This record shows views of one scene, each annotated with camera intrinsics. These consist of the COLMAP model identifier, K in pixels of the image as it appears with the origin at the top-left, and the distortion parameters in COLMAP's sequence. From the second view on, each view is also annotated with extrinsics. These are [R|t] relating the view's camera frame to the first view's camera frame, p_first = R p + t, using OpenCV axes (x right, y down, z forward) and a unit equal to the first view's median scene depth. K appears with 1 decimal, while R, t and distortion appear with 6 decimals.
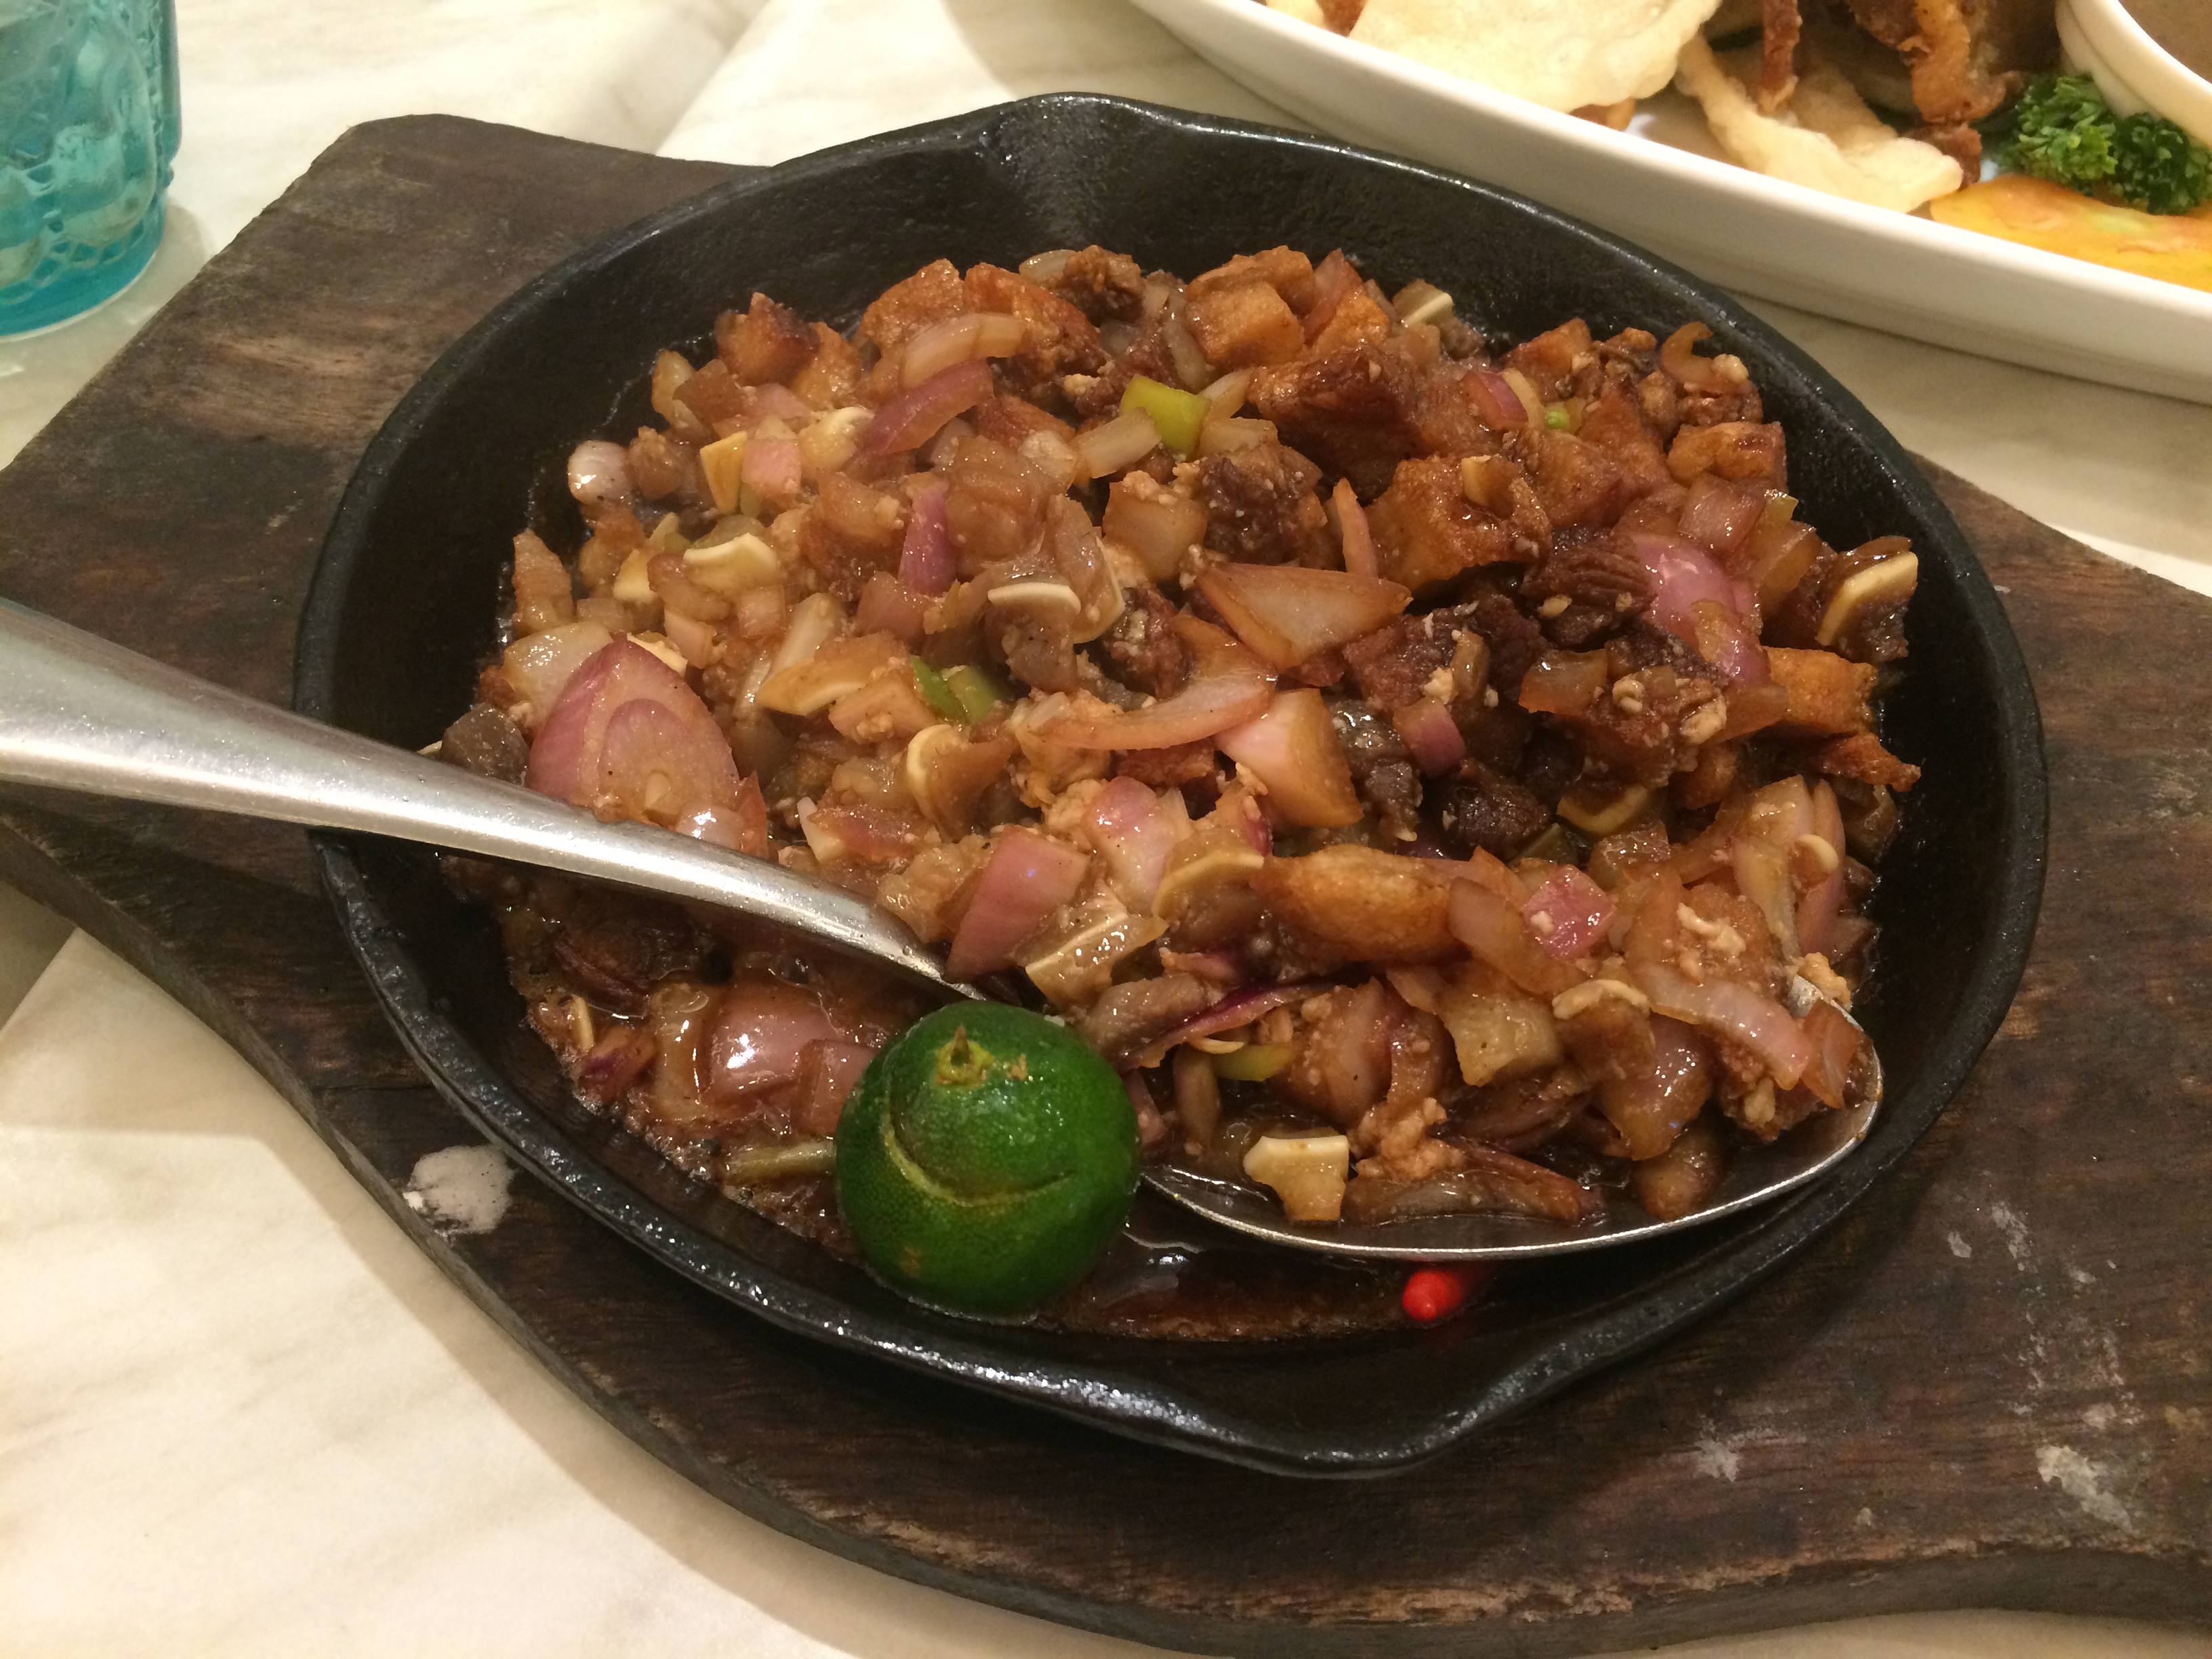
lens RADIAL K [[1915.4, 0, 1106.0], [0, 1915.4, 829.5], [0, 0, 1]] dist [0.073471, -0.135199]
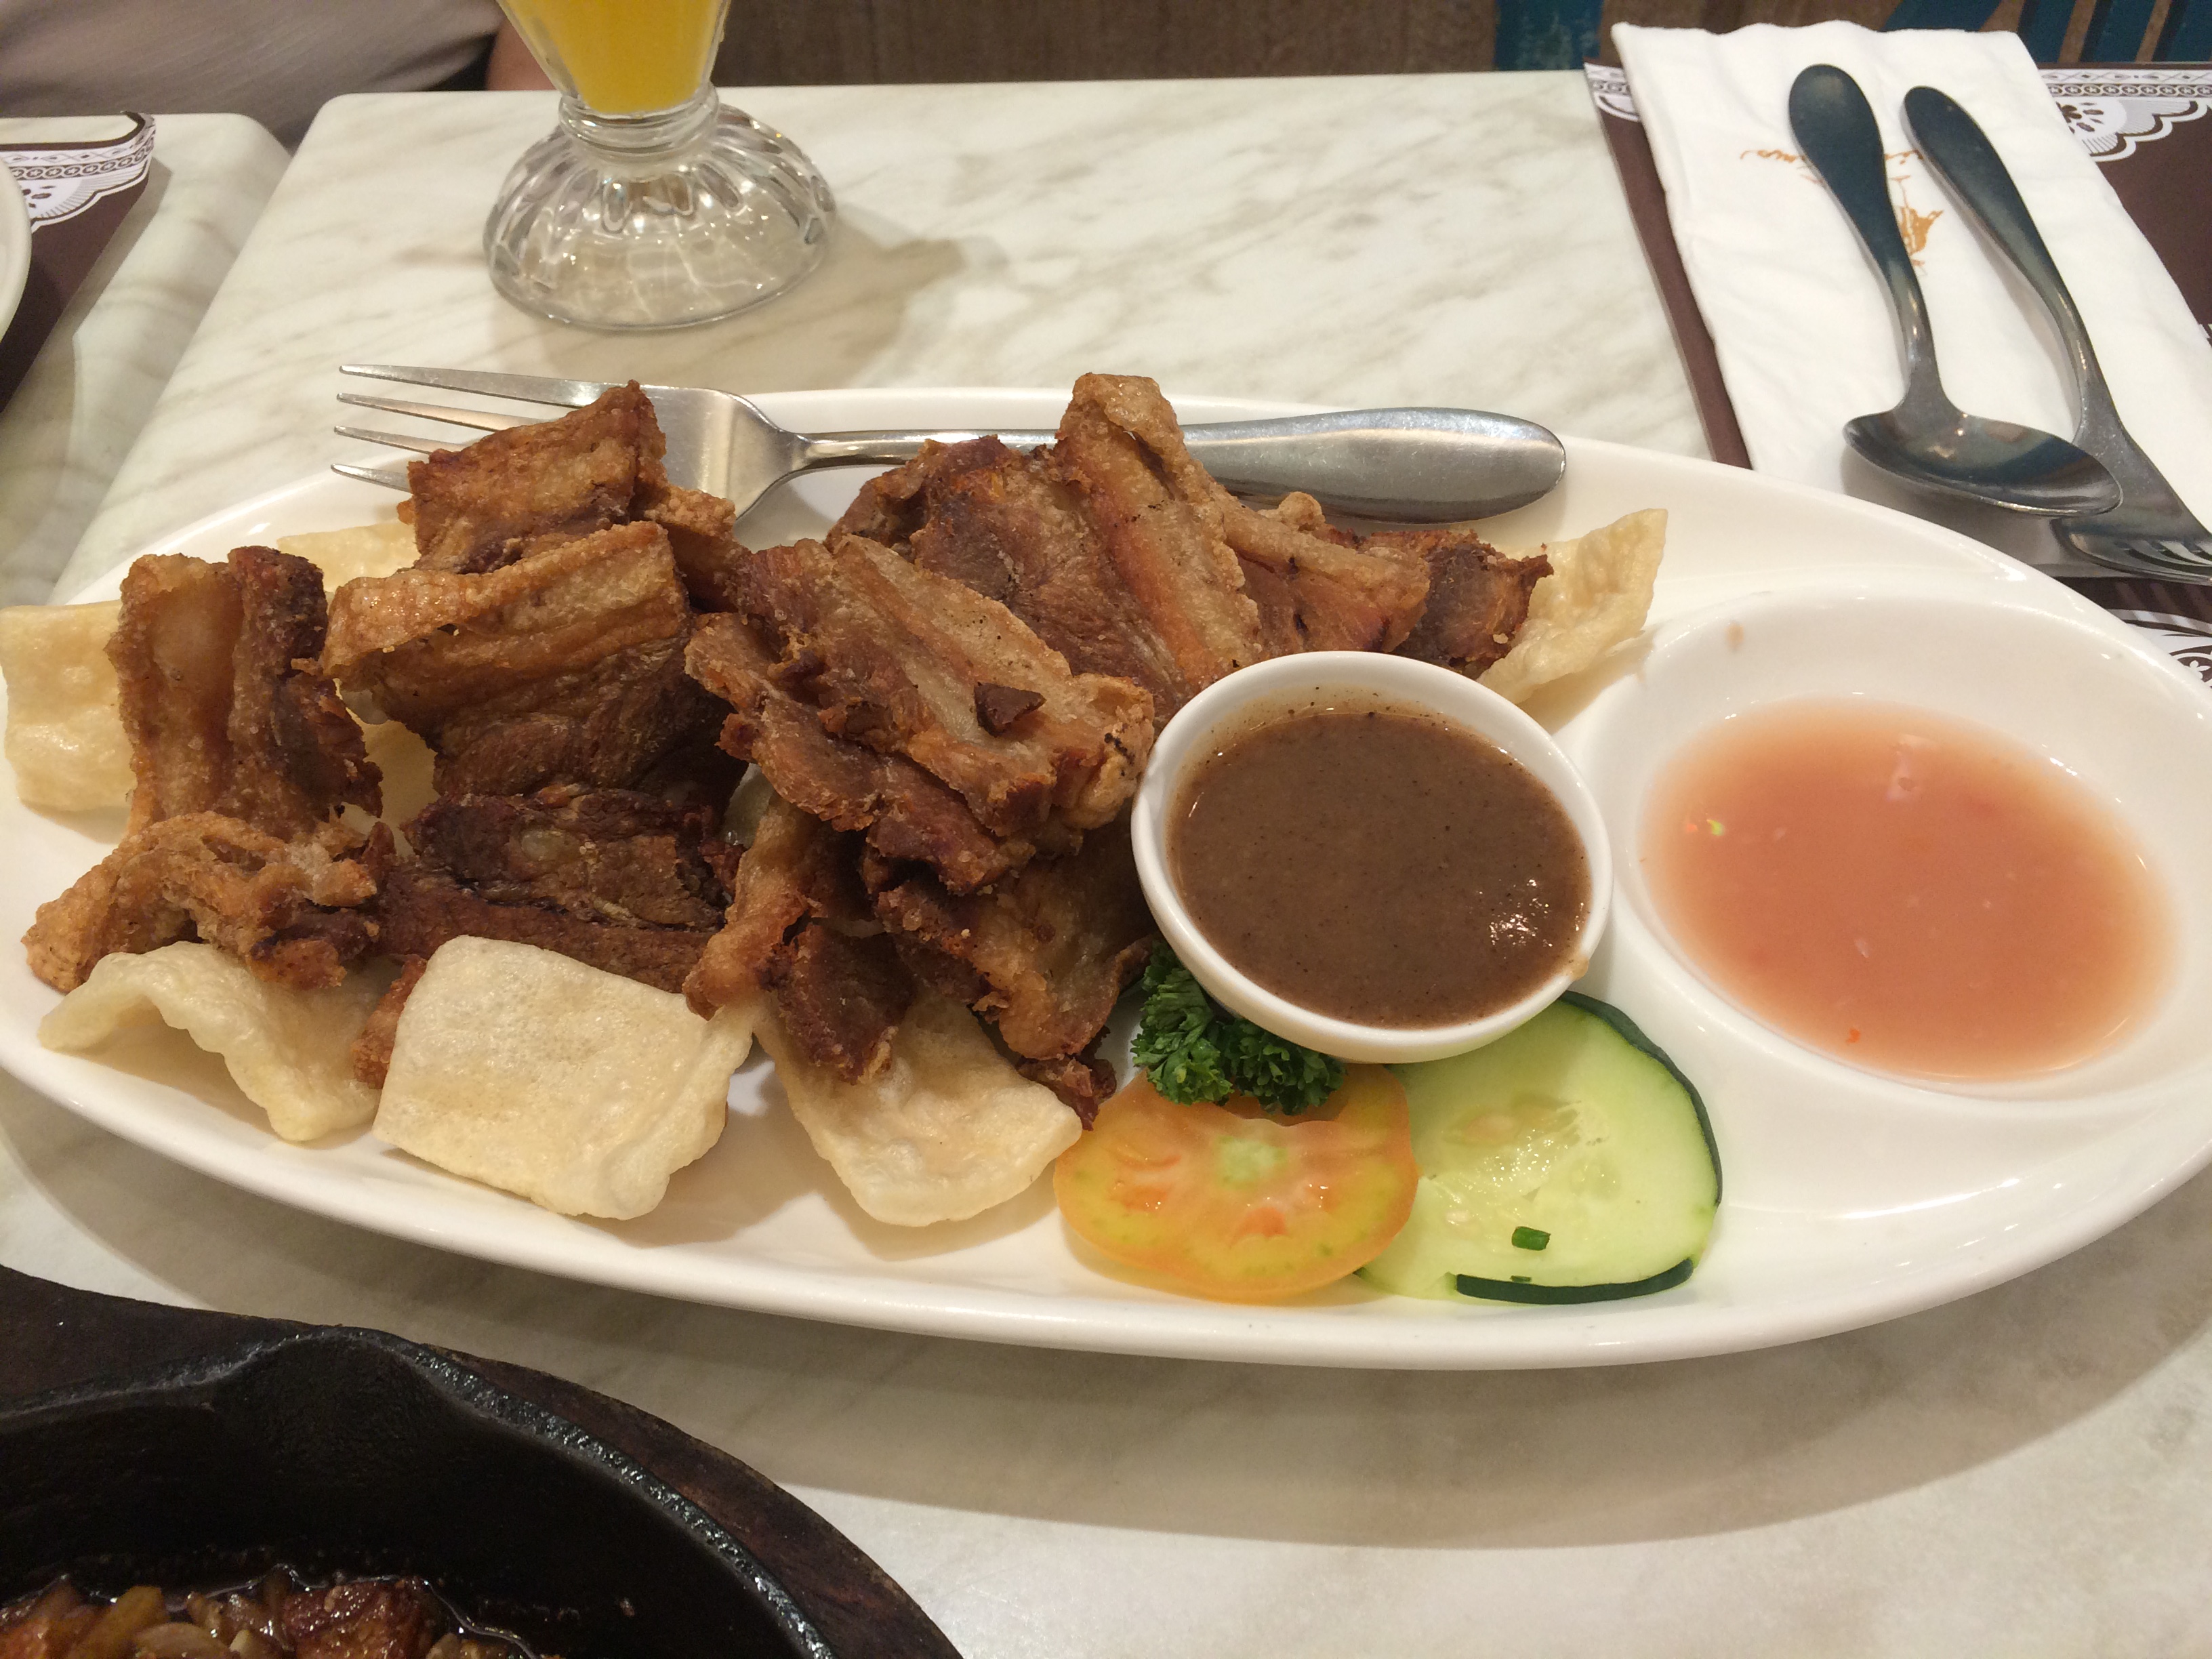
lens RADIAL K [[1886.2, 0, 1106.0], [0, 1886.2, 829.5], [0, 0, 1]] dist [0.079325, -0.130301]
pose [[0.960245, -0.246762, 0.130528, 0.556034], [0.255437, 0.965302, -0.054253, -0.626341], [-0.112611, 0.085438, 0.989959, 0.167550]]
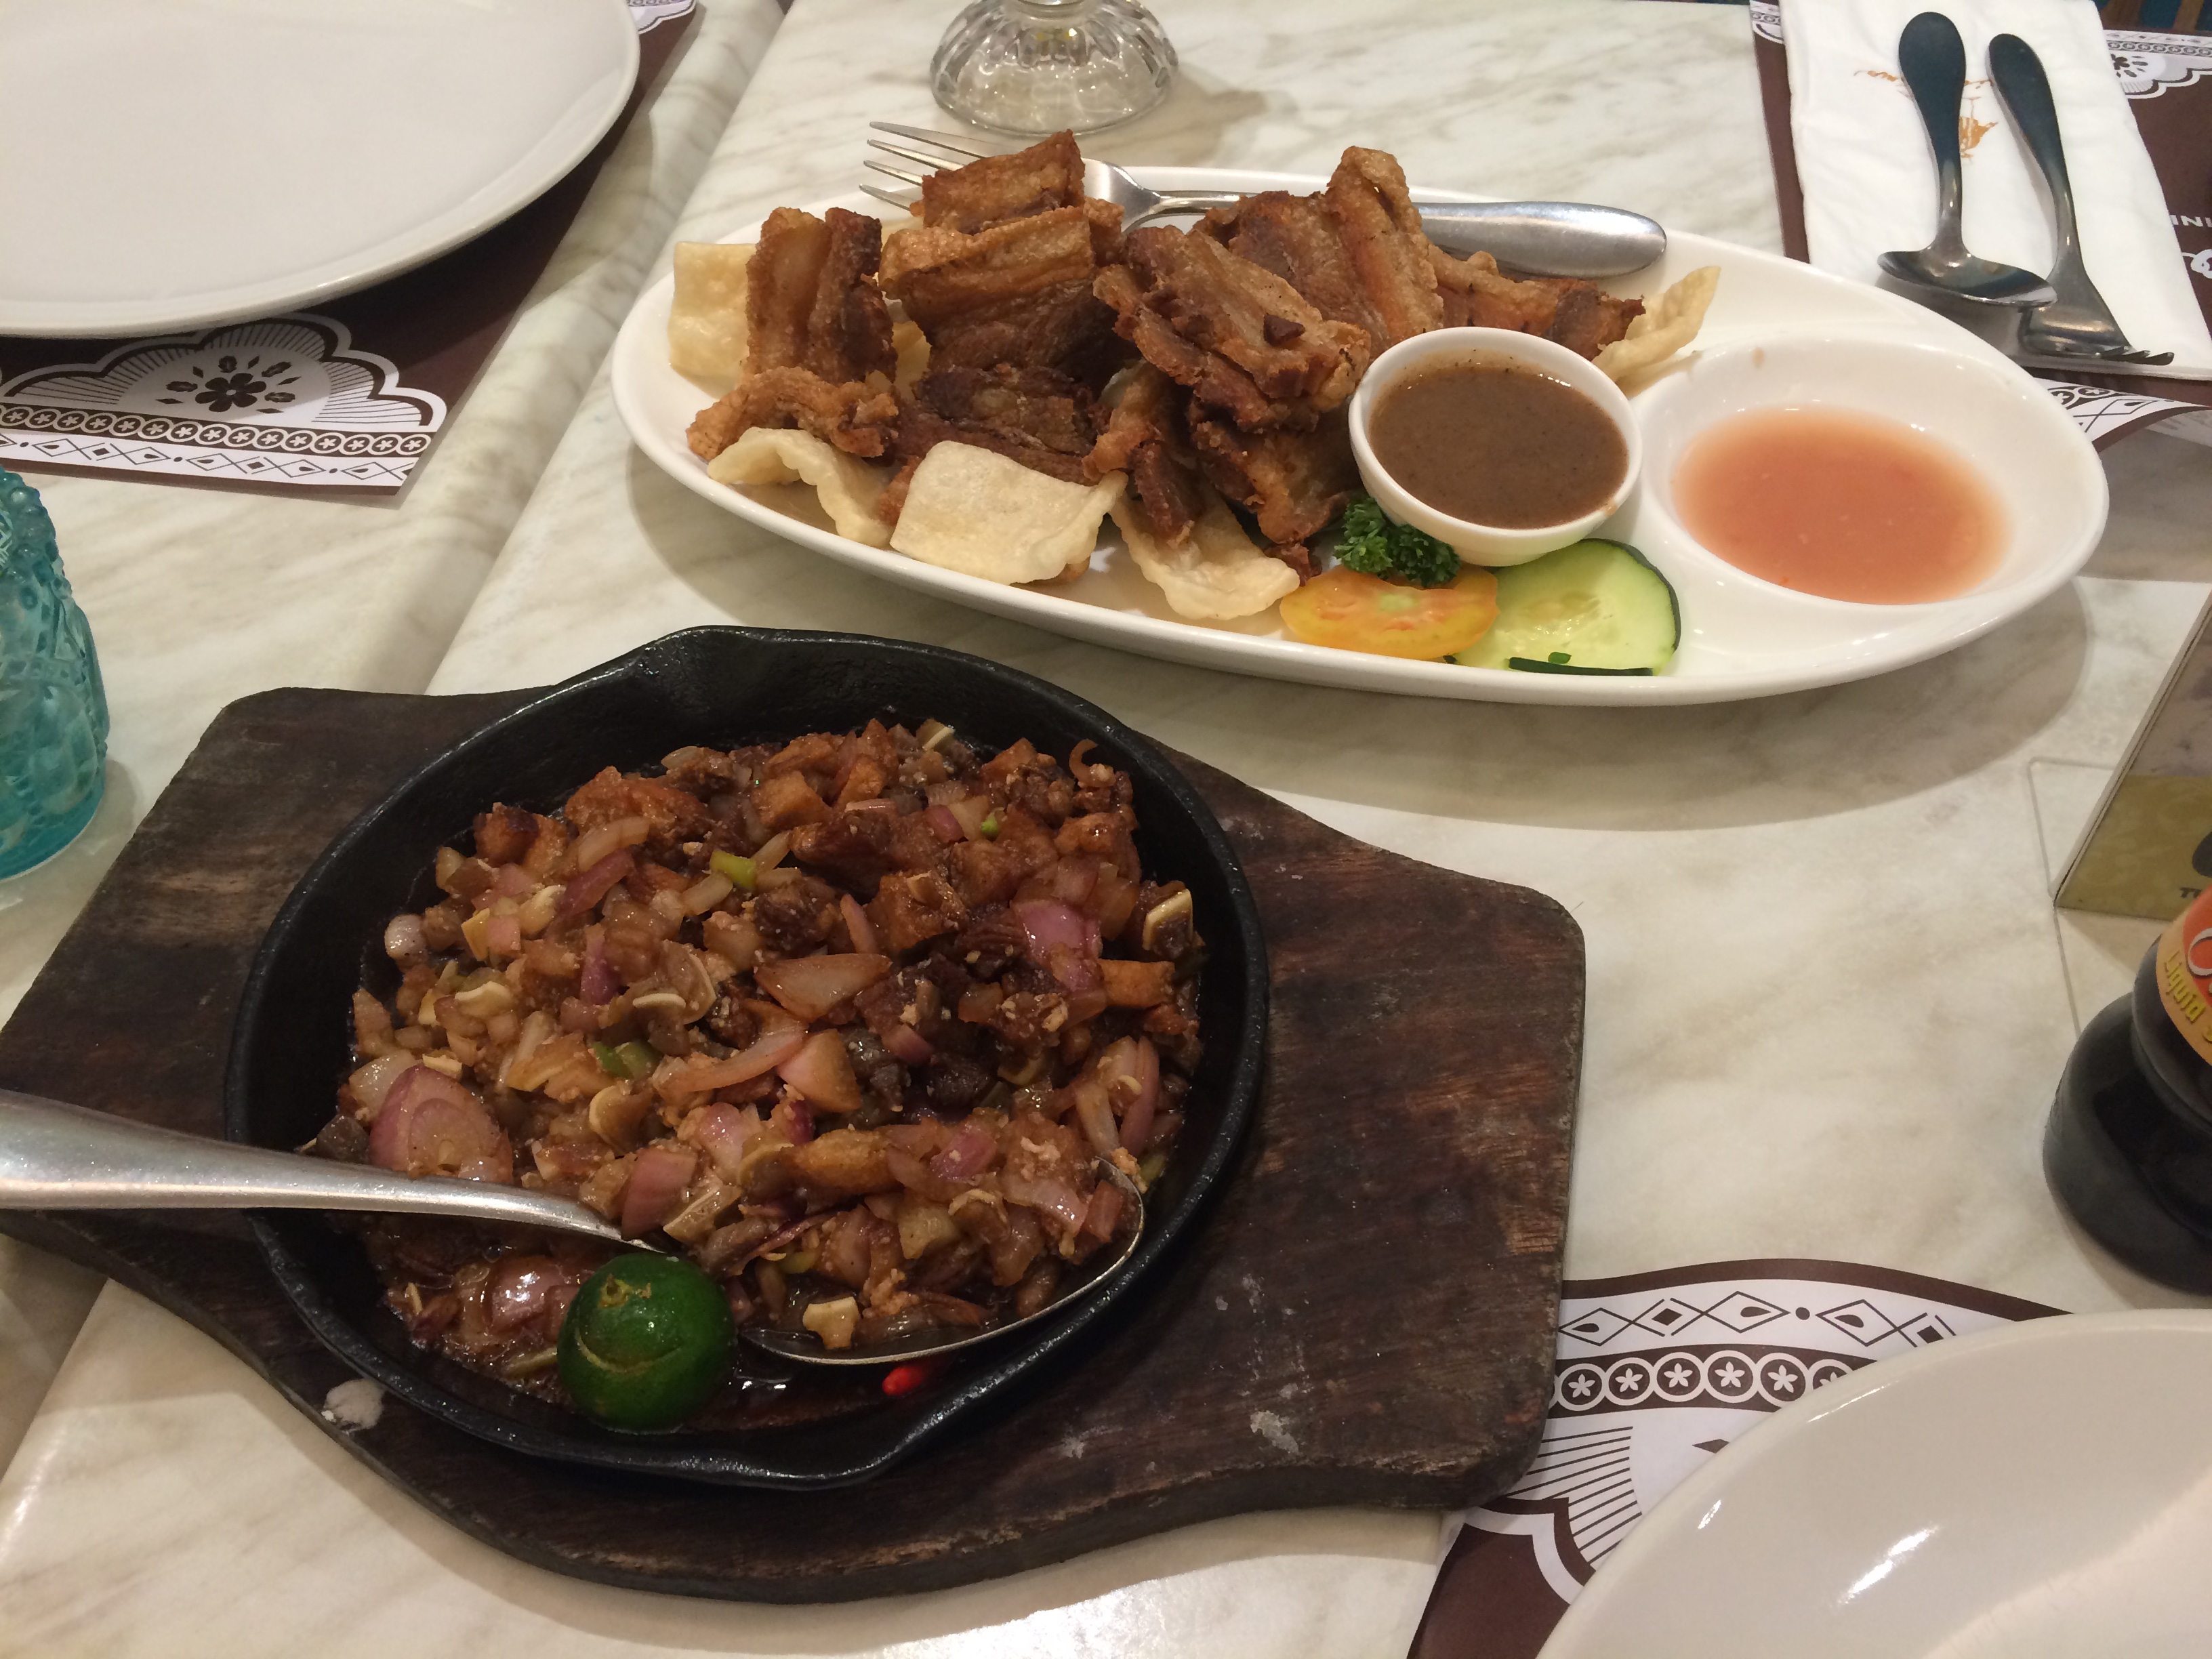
lens RADIAL K [[1886.2, 0, 1106.0], [0, 1886.2, 829.5], [0, 0, 1]] dist [0.079325, -0.130301]
pose [[0.989422, -0.141804, 0.030578, 0.326776], [0.143386, 0.987968, -0.057956, -0.118163], [-0.021992, 0.061727, 0.997851, -0.697816]]
